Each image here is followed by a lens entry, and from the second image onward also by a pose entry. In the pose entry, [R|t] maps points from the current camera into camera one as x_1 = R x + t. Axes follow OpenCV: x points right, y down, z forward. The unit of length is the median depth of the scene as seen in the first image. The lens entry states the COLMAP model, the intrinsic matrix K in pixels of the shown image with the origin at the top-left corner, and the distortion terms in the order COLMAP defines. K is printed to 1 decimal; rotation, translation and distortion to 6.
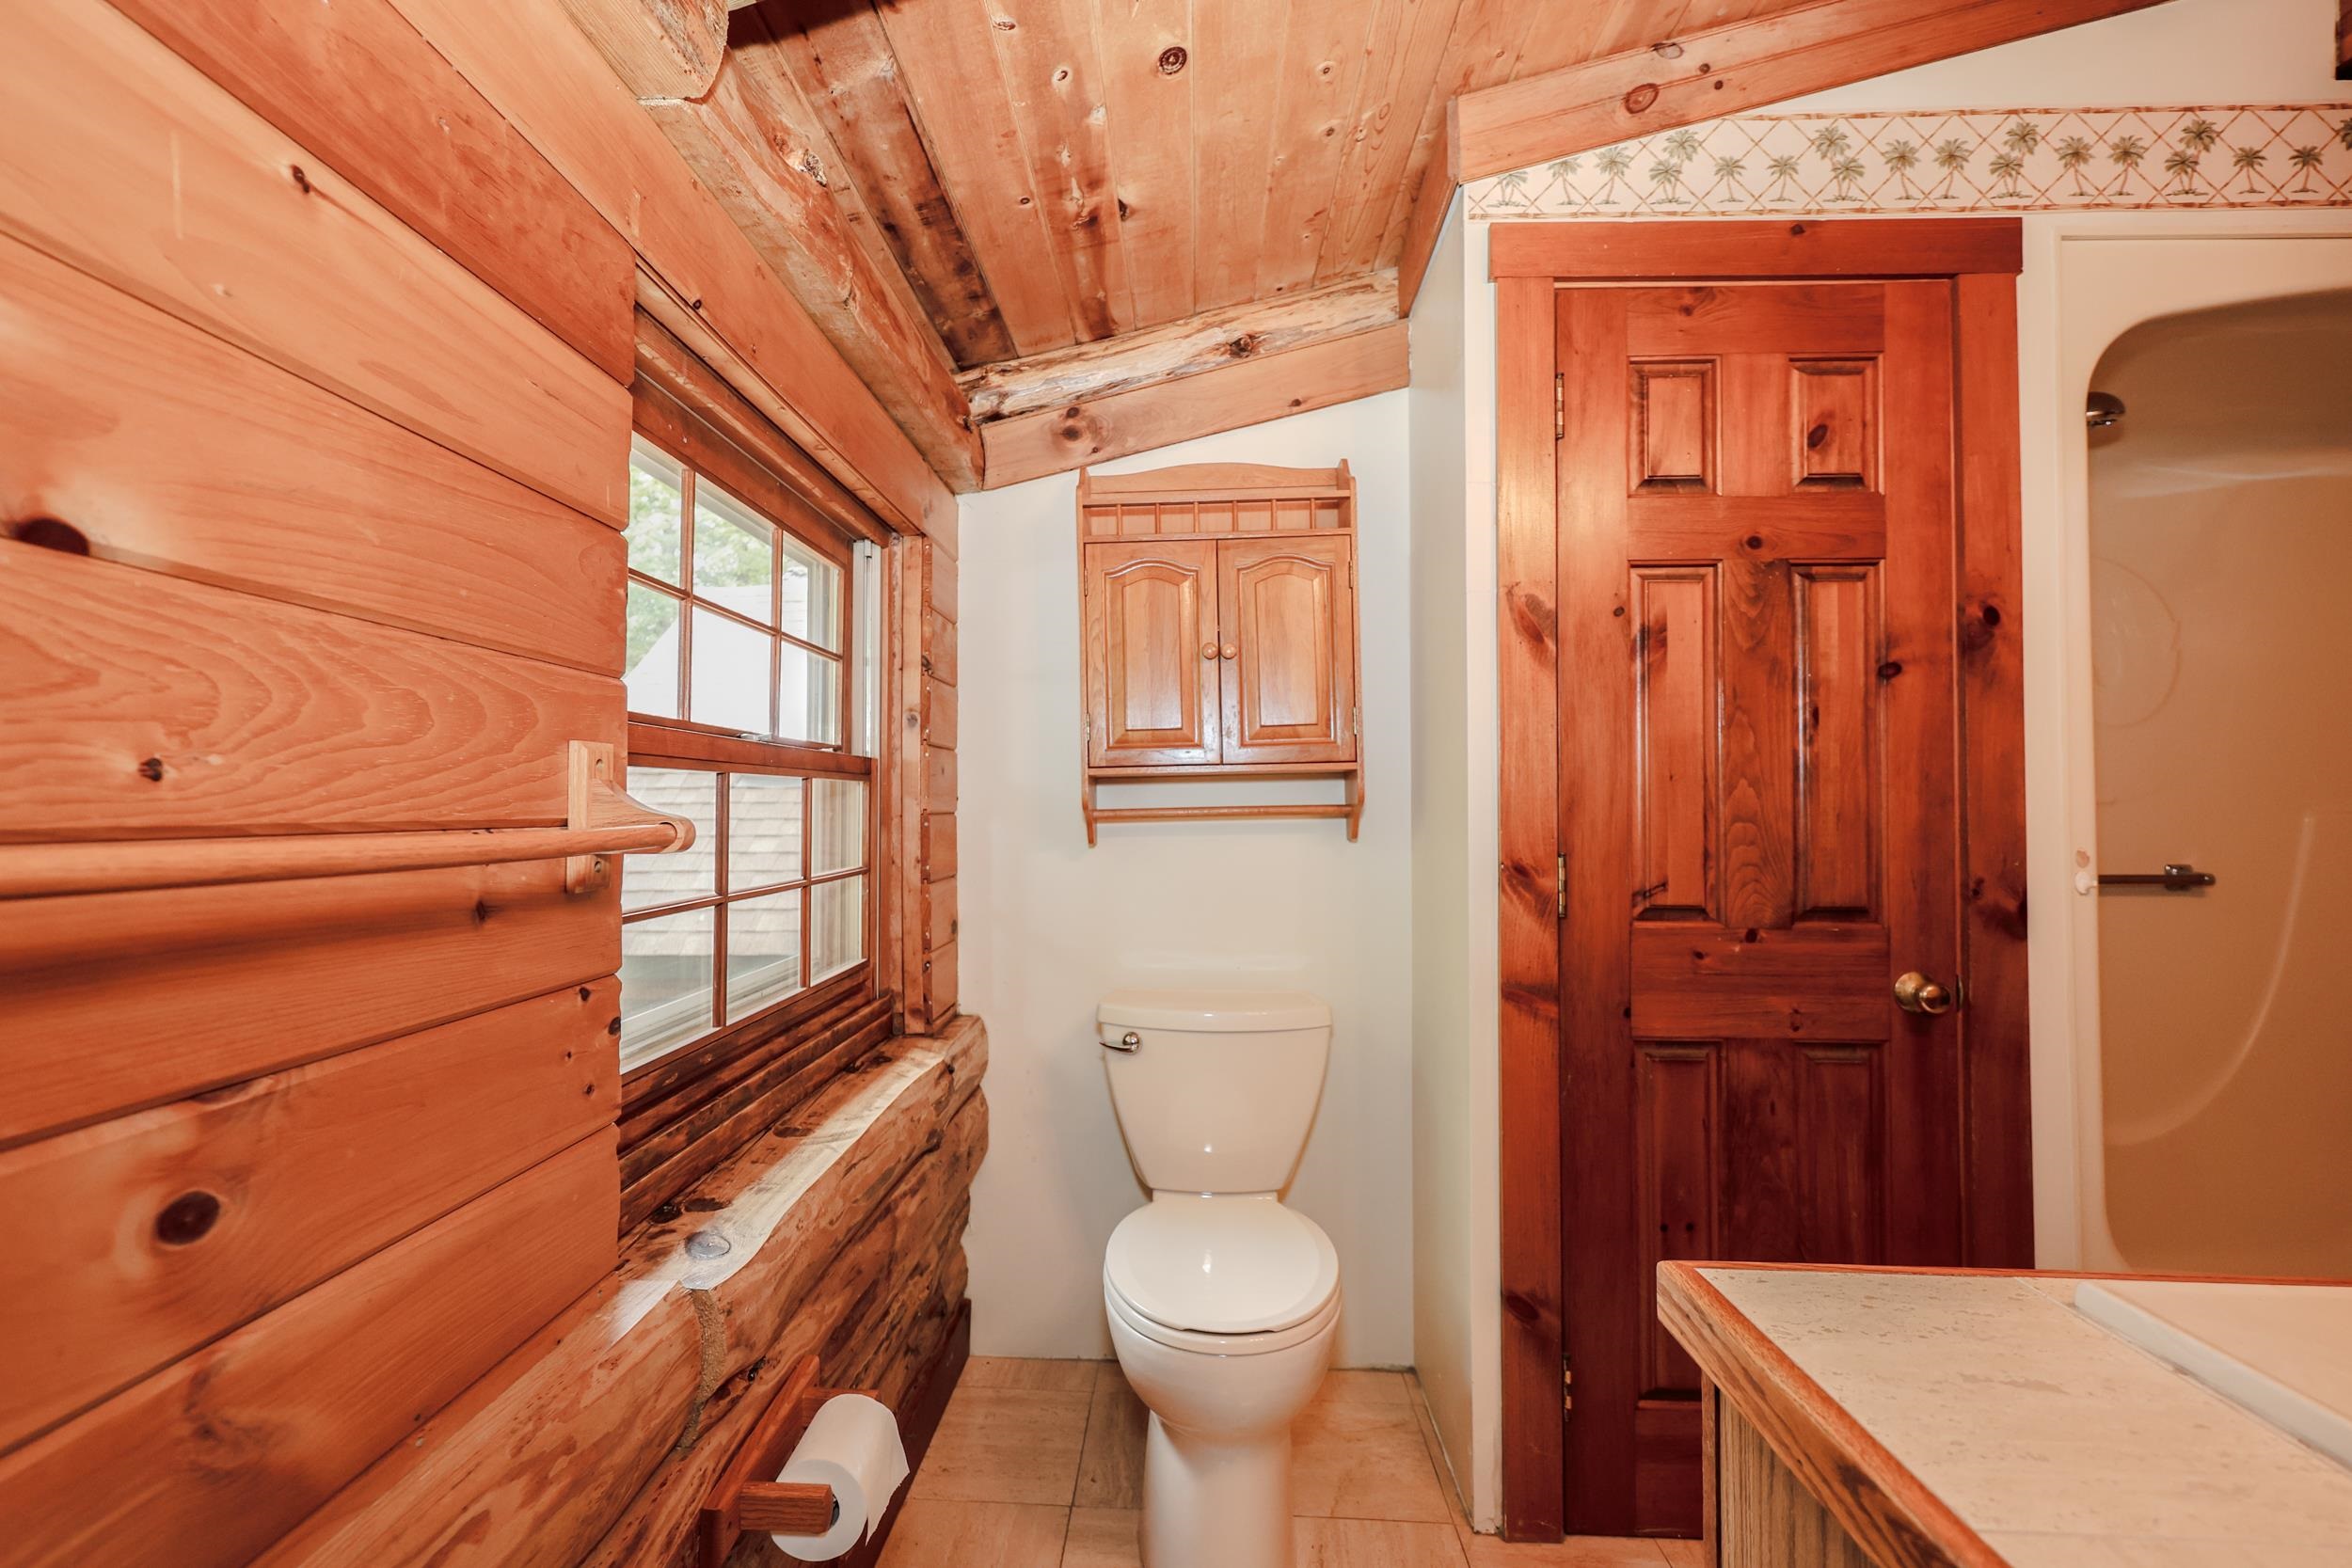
lens RADIAL K [[957.5, 0, 1168.3], [0, 957.5, 788.0], [0, 0, 1]] dist [0.003892, -0.000049]
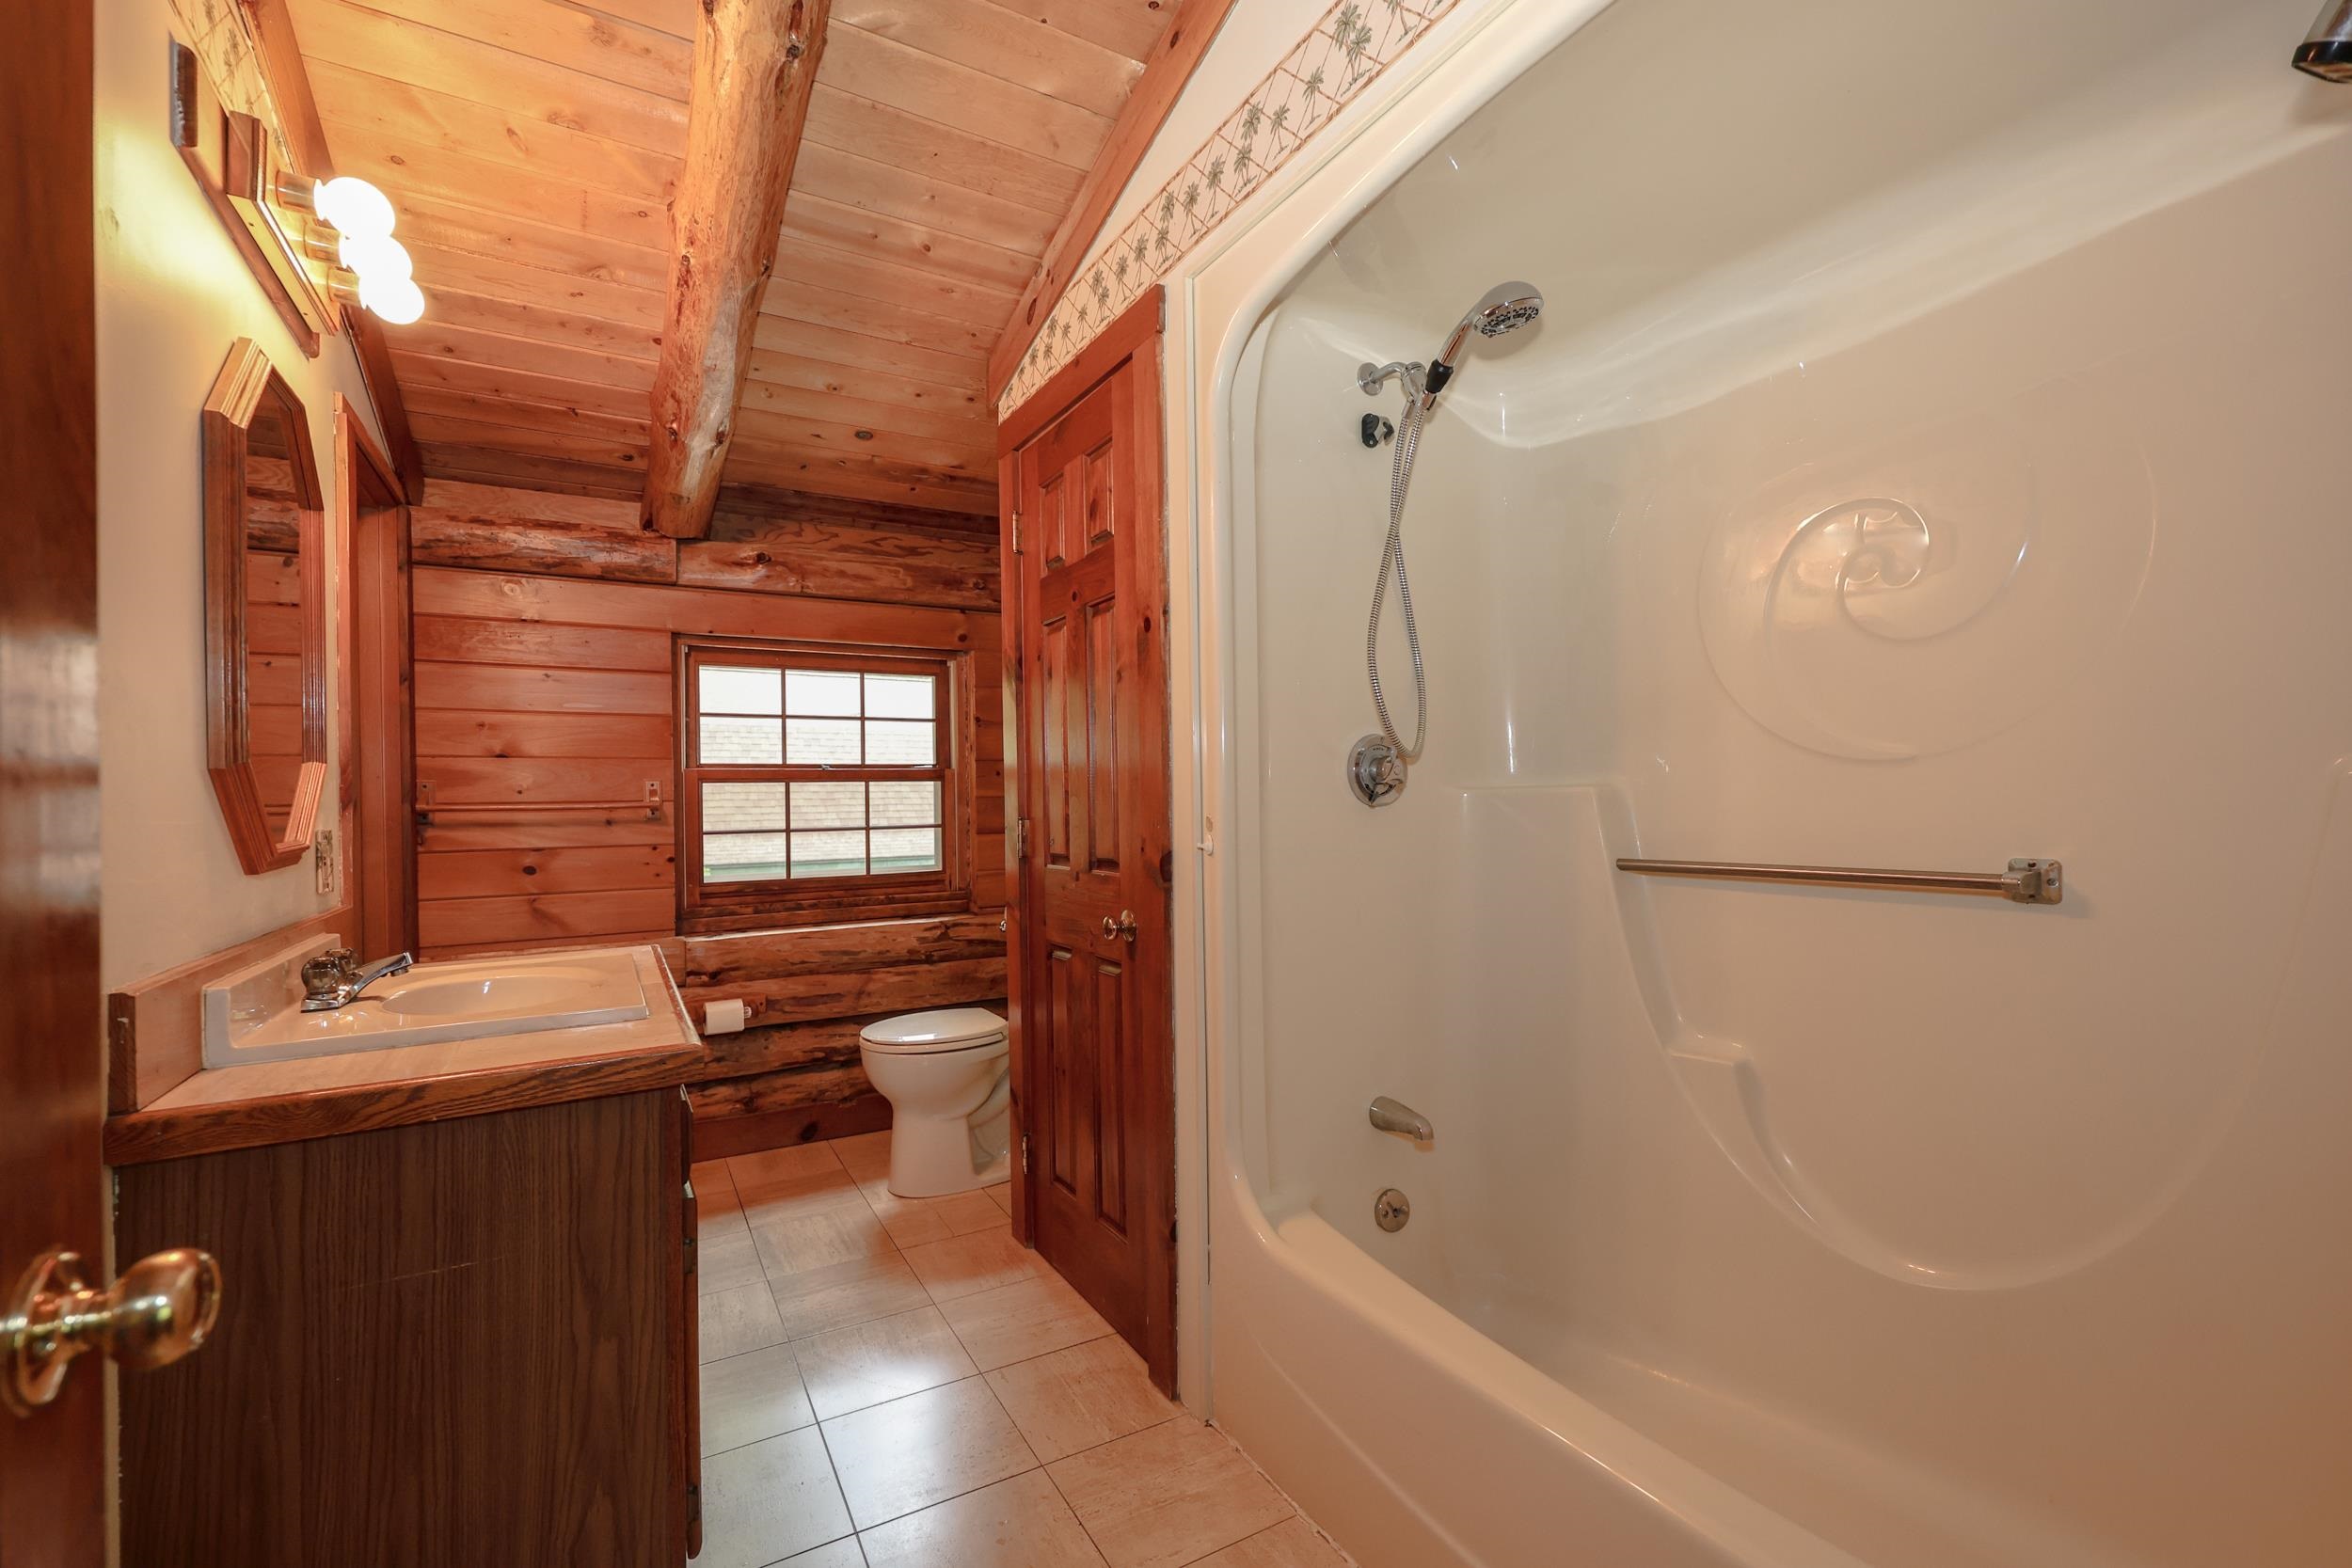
lens RADIAL K [[957.5, 0, 1175.5], [0, 957.5, 790.4], [0, 0, 1]] dist [0.003892, -0.000049]
pose [[0.551547, -0.016953, -0.833971, 1.855050], [0.032654, 0.999466, 0.001279, 0.029934], [0.833504, -0.027938, 0.551806, 0.346413]]
